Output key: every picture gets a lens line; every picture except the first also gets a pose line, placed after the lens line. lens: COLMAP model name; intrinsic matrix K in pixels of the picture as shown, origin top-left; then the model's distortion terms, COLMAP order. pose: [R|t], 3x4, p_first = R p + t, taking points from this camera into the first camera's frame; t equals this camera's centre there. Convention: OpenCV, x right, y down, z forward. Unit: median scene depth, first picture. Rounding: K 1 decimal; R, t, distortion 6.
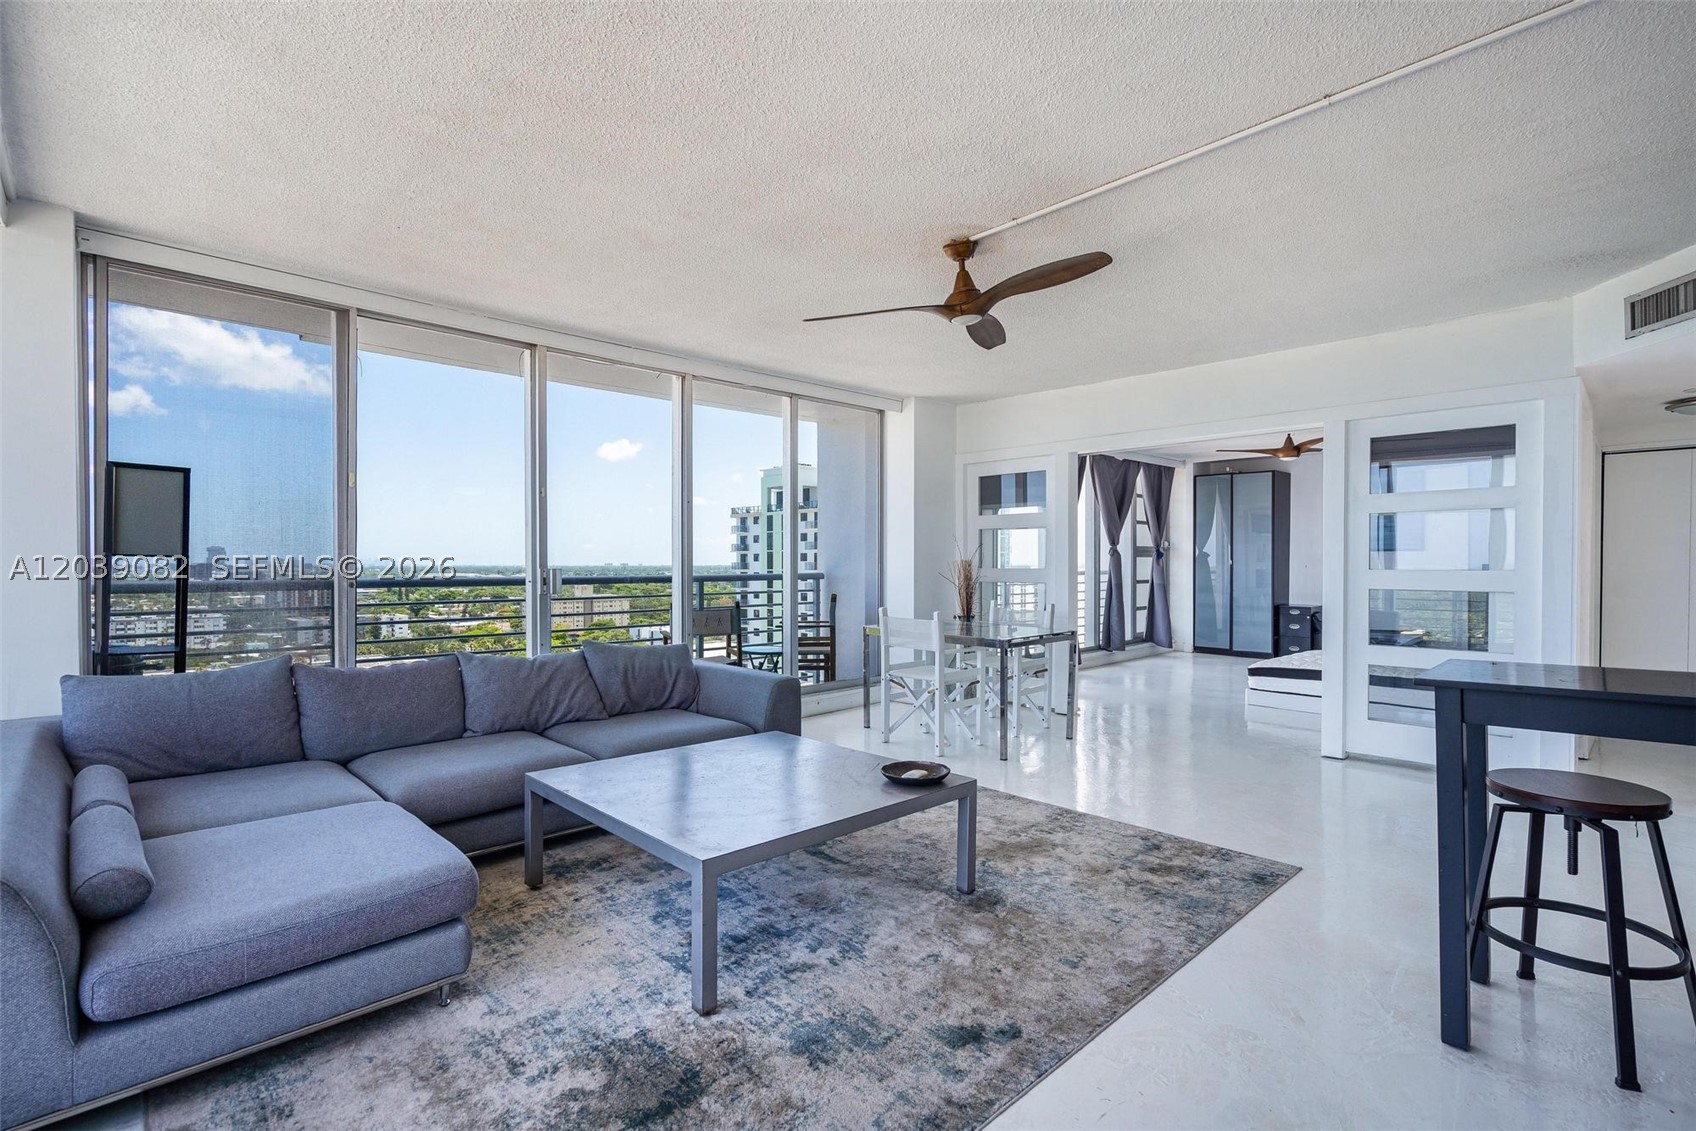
lens RADIAL K [[785.0, 0, 854.4], [0, 785.0, 575.0], [0, 0, 1]] dist [-0.002477, 0.000401]
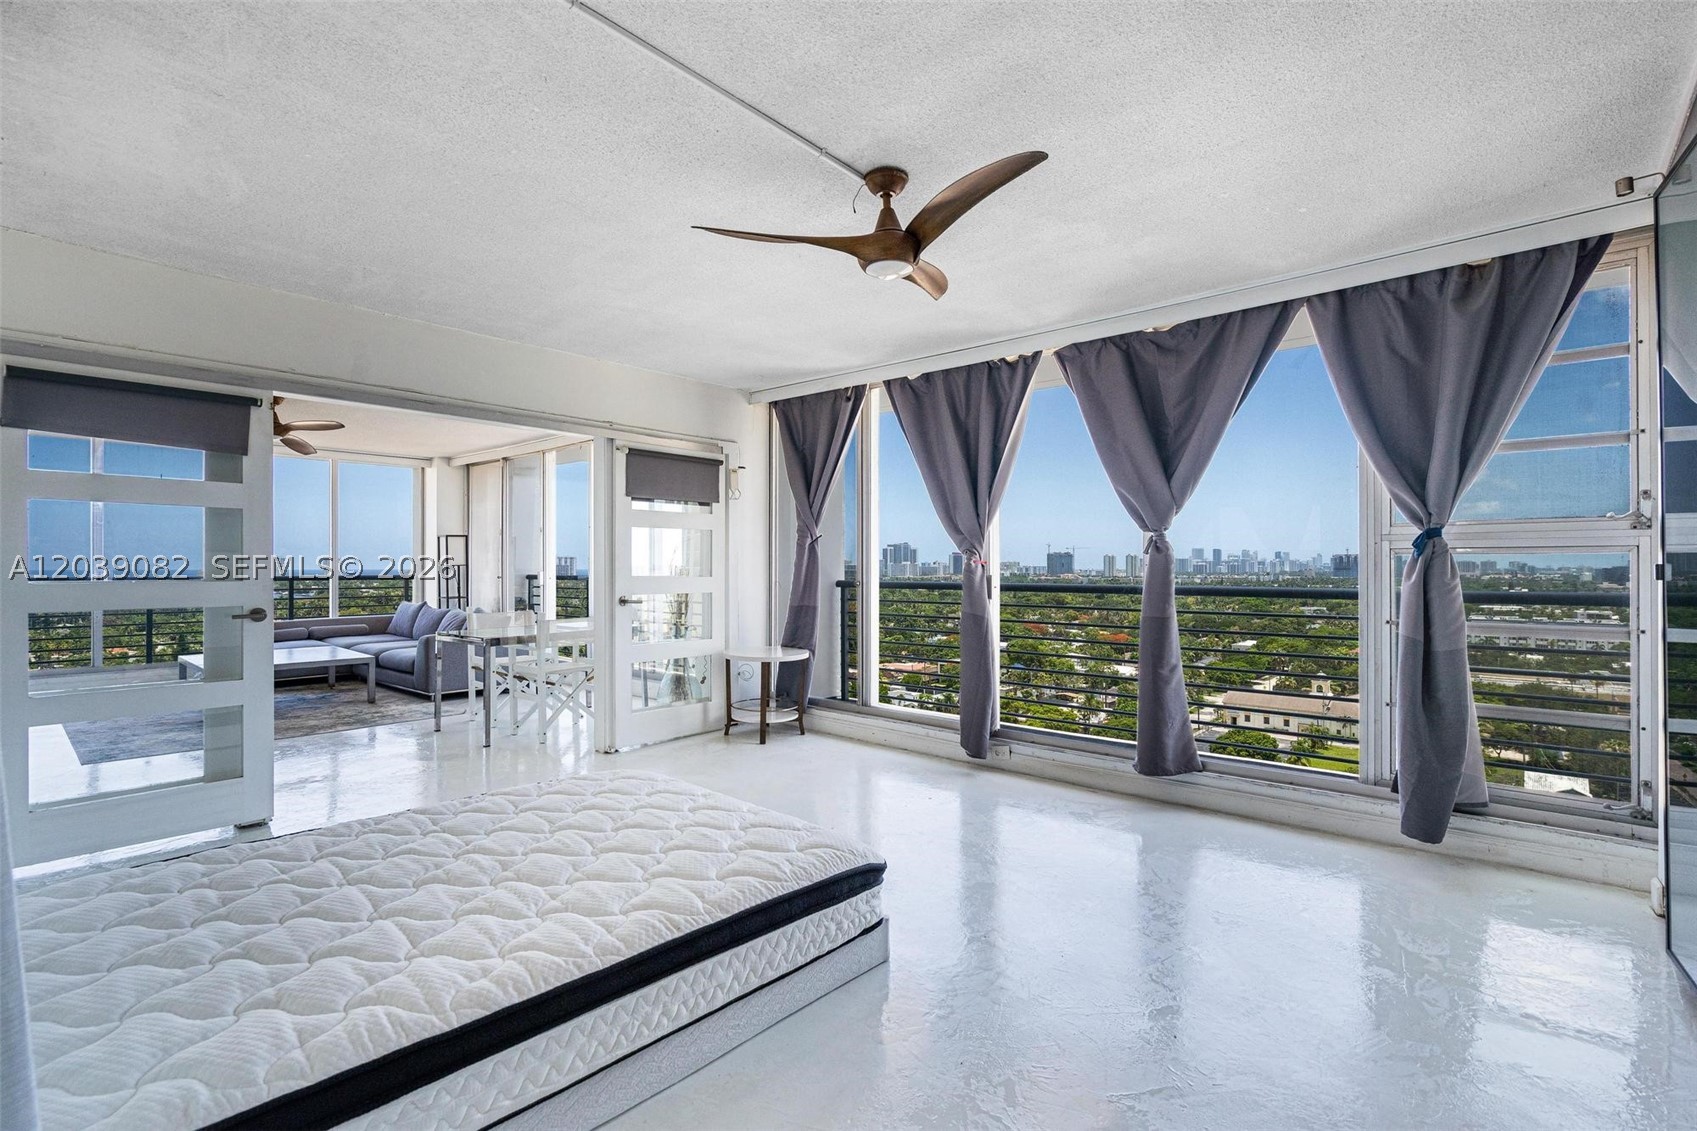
lens RADIAL K [[776.6, 0, 848.5], [0, 776.6, 565.5], [0, 0, 1]] dist [-0.007183, 0.000380]
pose [[0.088243, 0.001808, -0.996097, 0.682624], [-0.016880, 0.999857, 0.000320, -0.014279], [0.995956, 0.016786, 0.088261, 0.725110]]
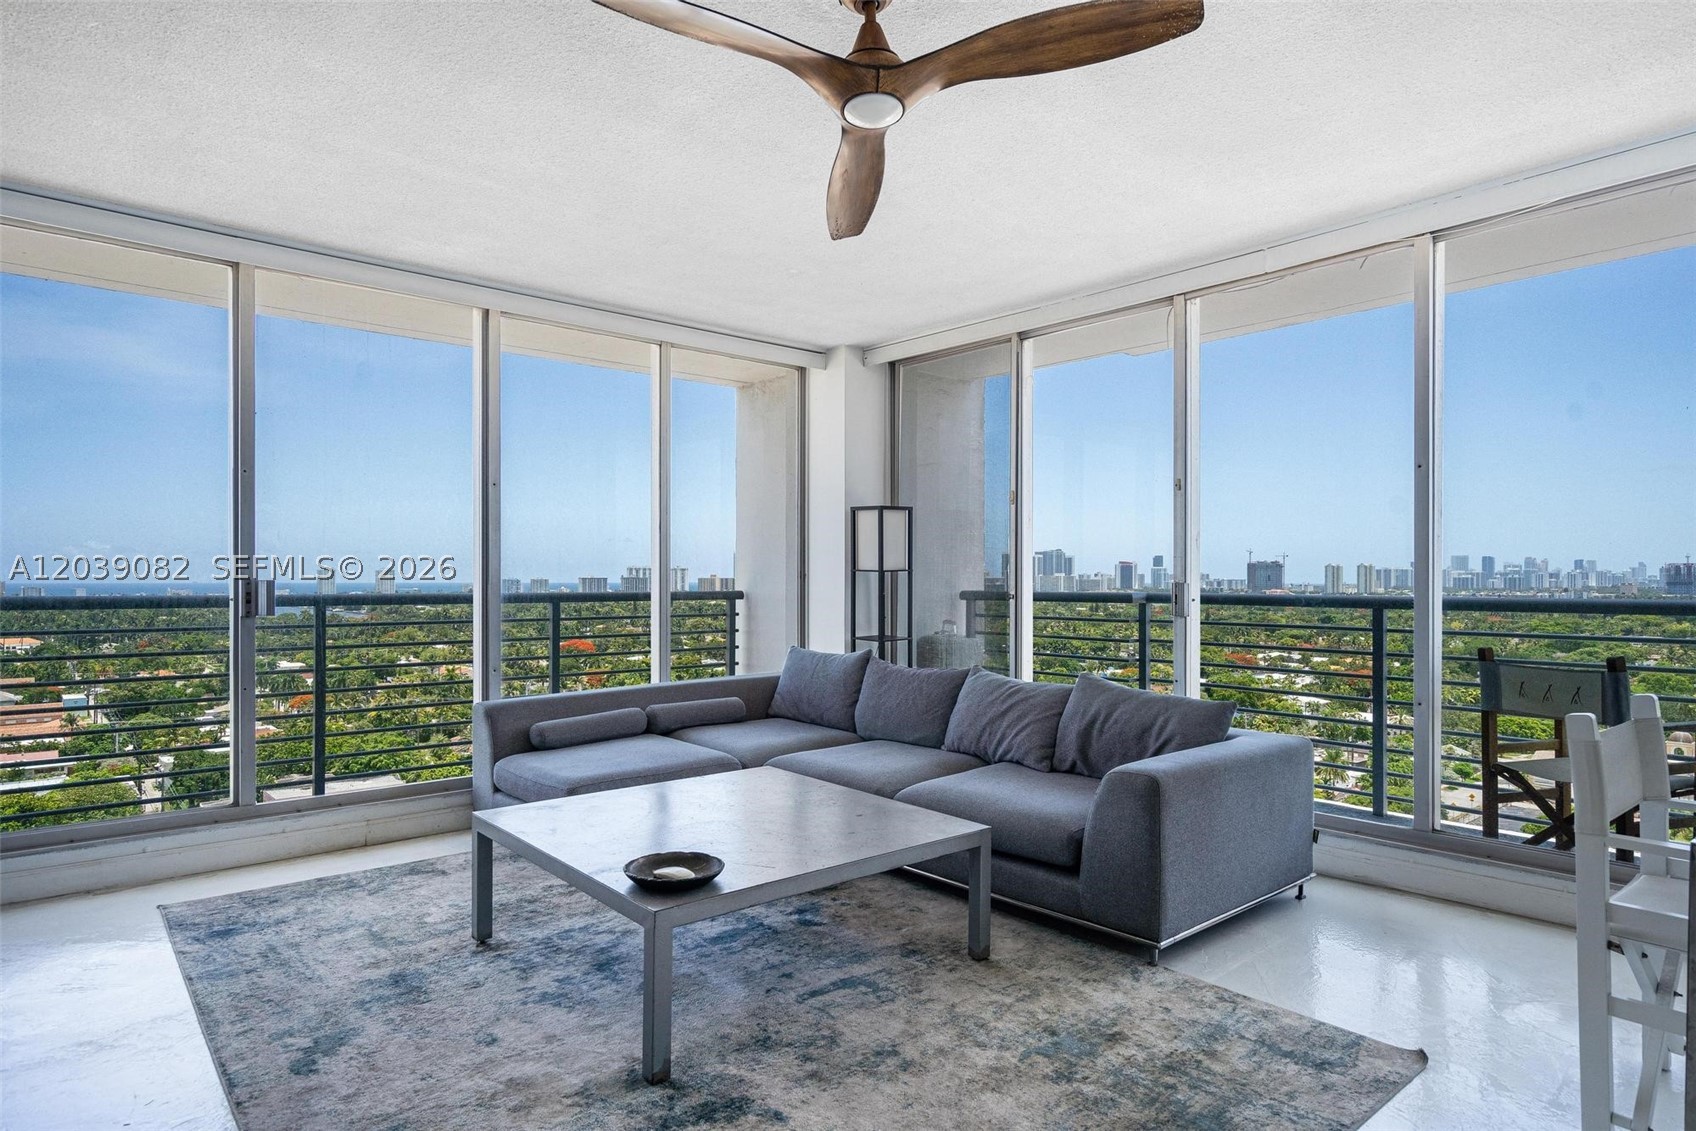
lens RADIAL K [[966.2, 0, 848.0], [0, 966.2, 565.5], [0, 0, 1]] dist [0.002642, 0.000942]
pose [[-0.051867, -0.010719, -0.998596, 0.265302], [-0.018079, 0.999789, -0.009793, -0.003610], [0.998490, 0.017546, -0.052050, 0.339275]]
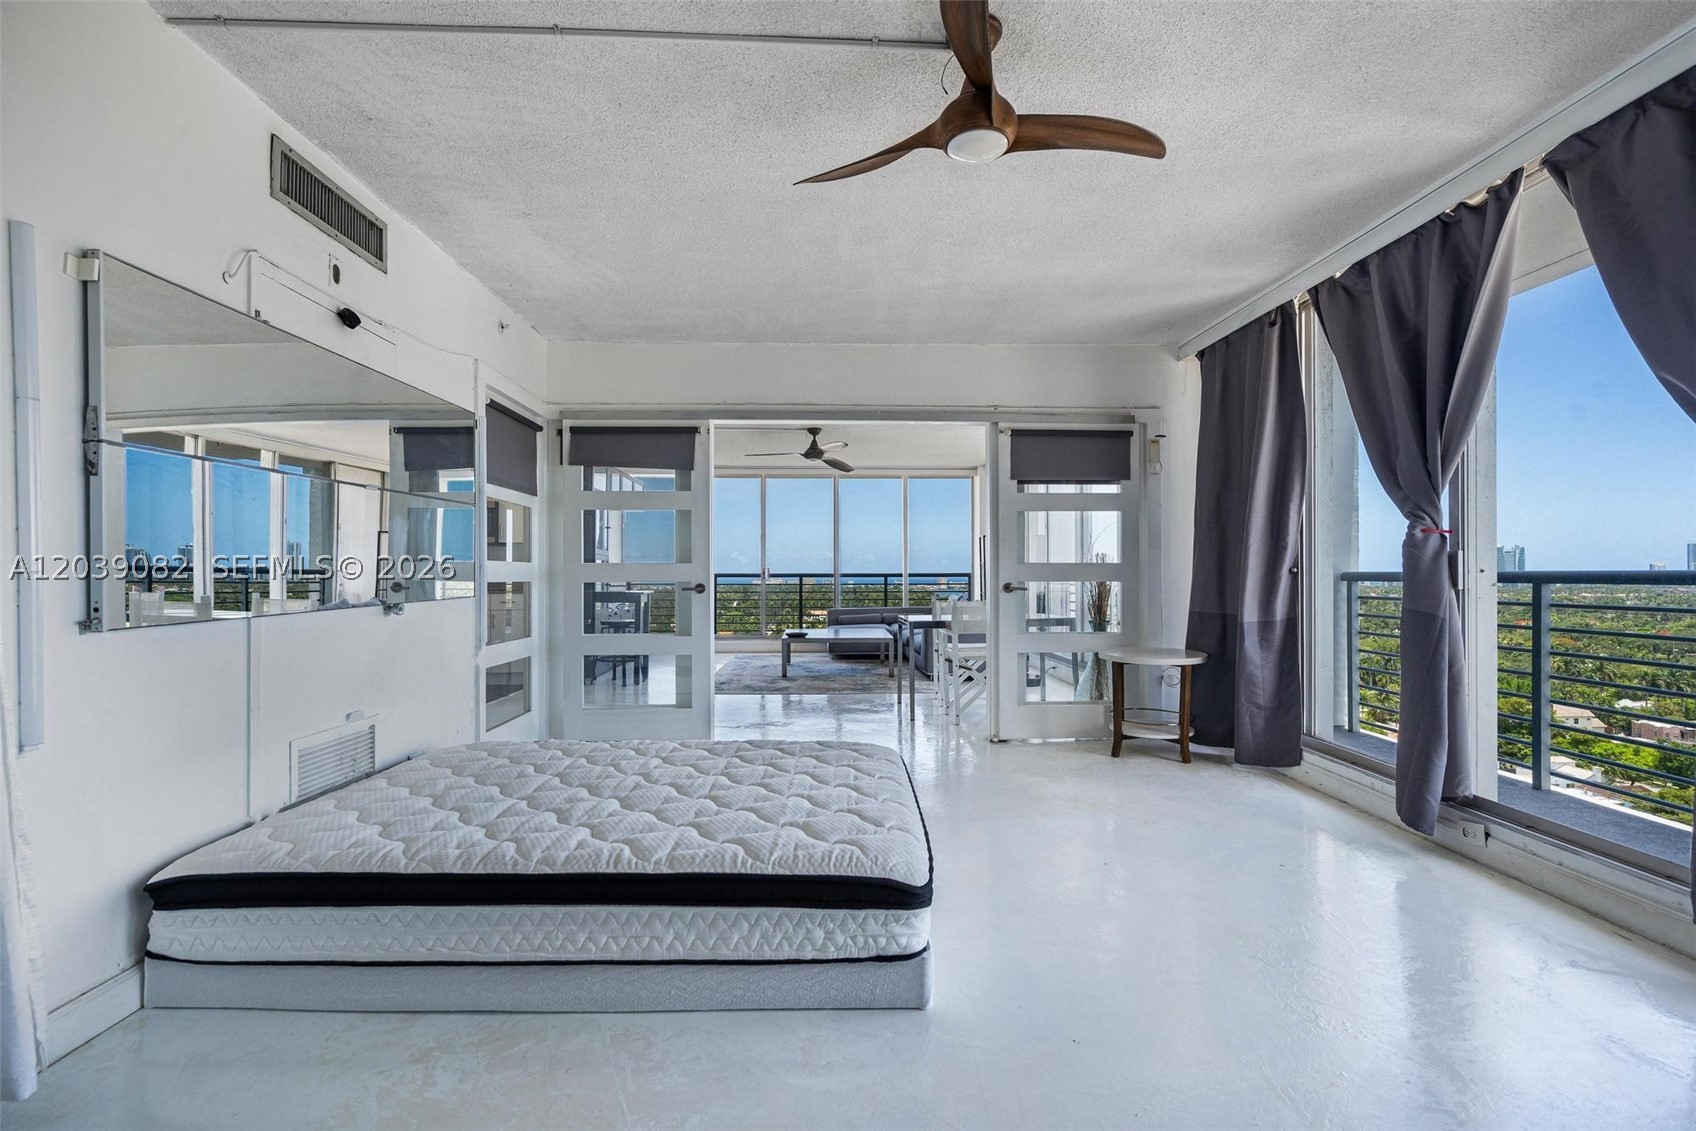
lens RADIAL K [[774.3, 0, 848.5], [0, 774.3, 576.8], [0, 0, 1]] dist [-0.002632, 0.000629]
pose [[-0.660465, 0.005774, -0.750835, 0.601033], [-0.009004, 0.999838, 0.015609, -0.002410], [0.750803, 0.017070, -0.660305, 0.871668]]
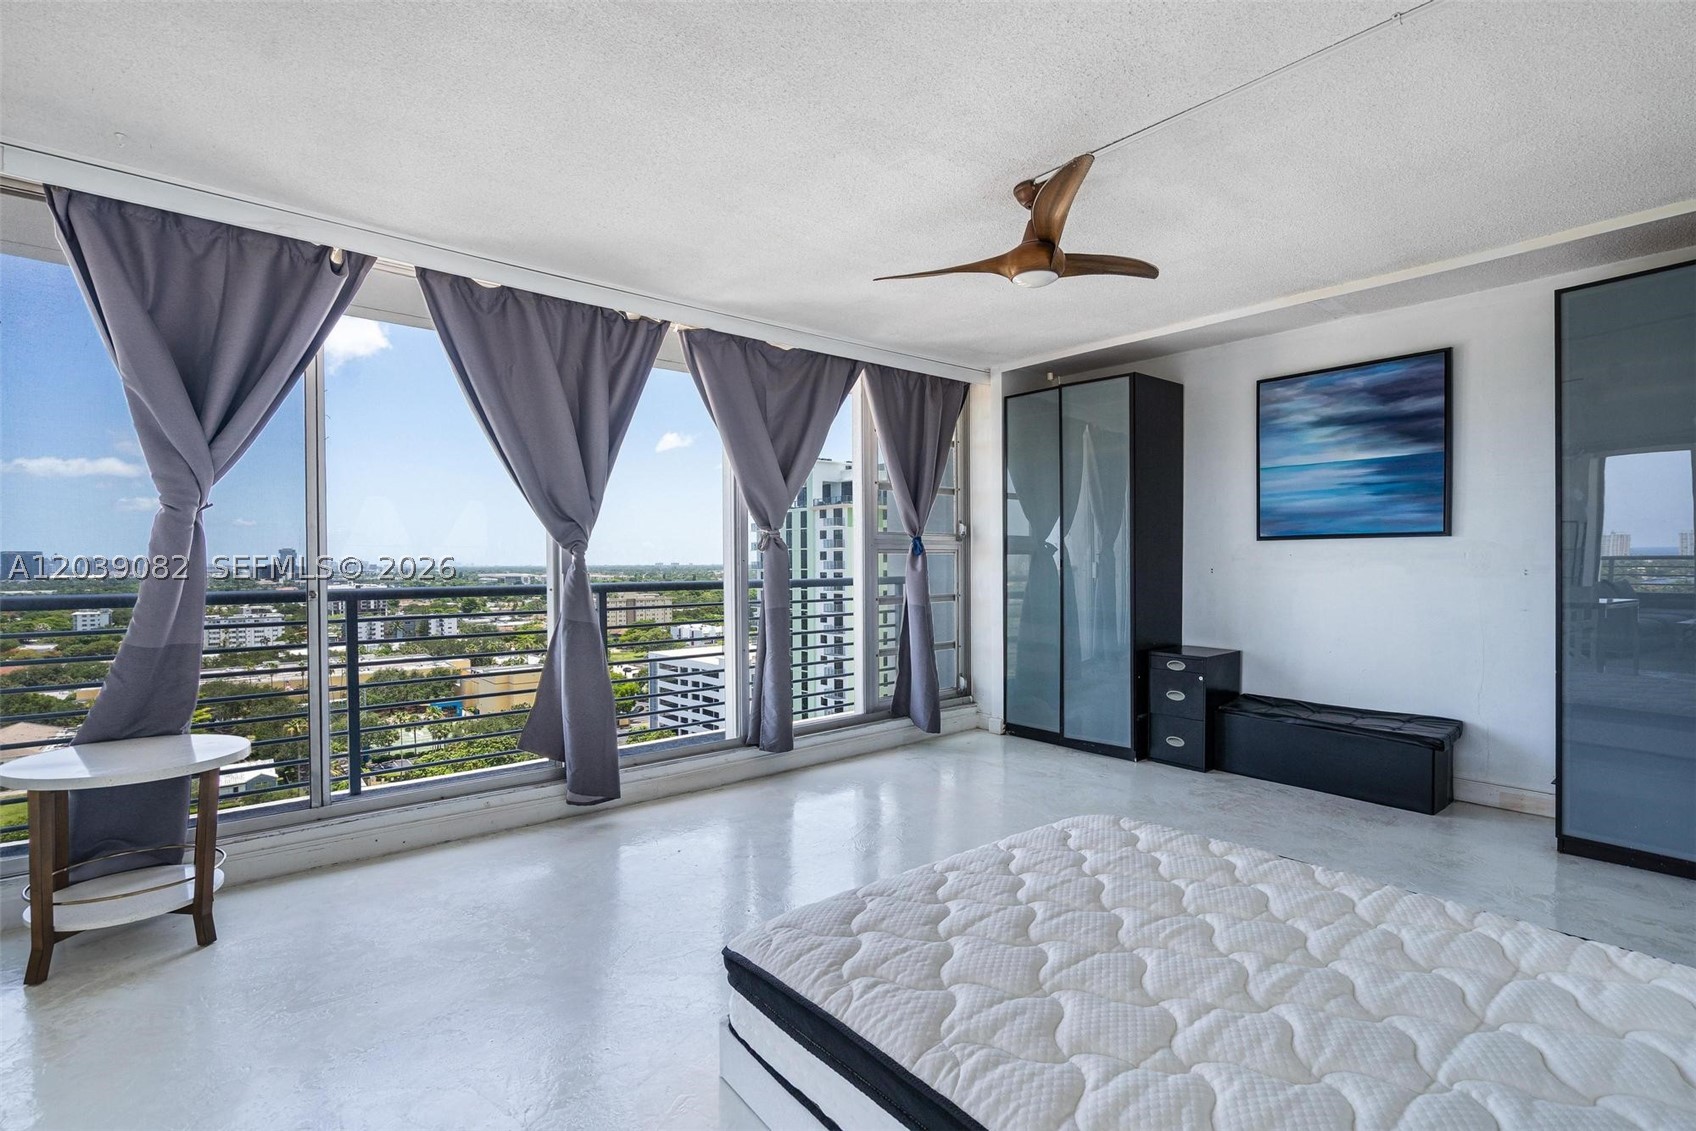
lens RADIAL K [[795.7, 0, 857.8], [0, 795.7, 576.5], [0, 0, 1]] dist [-0.022695, 0.013651]
pose [[0.998302, -0.002894, -0.058182, 0.378005], [0.003073, 0.999991, 0.003000, -0.009281], [0.058173, -0.003174, 0.998301, 0.478539]]
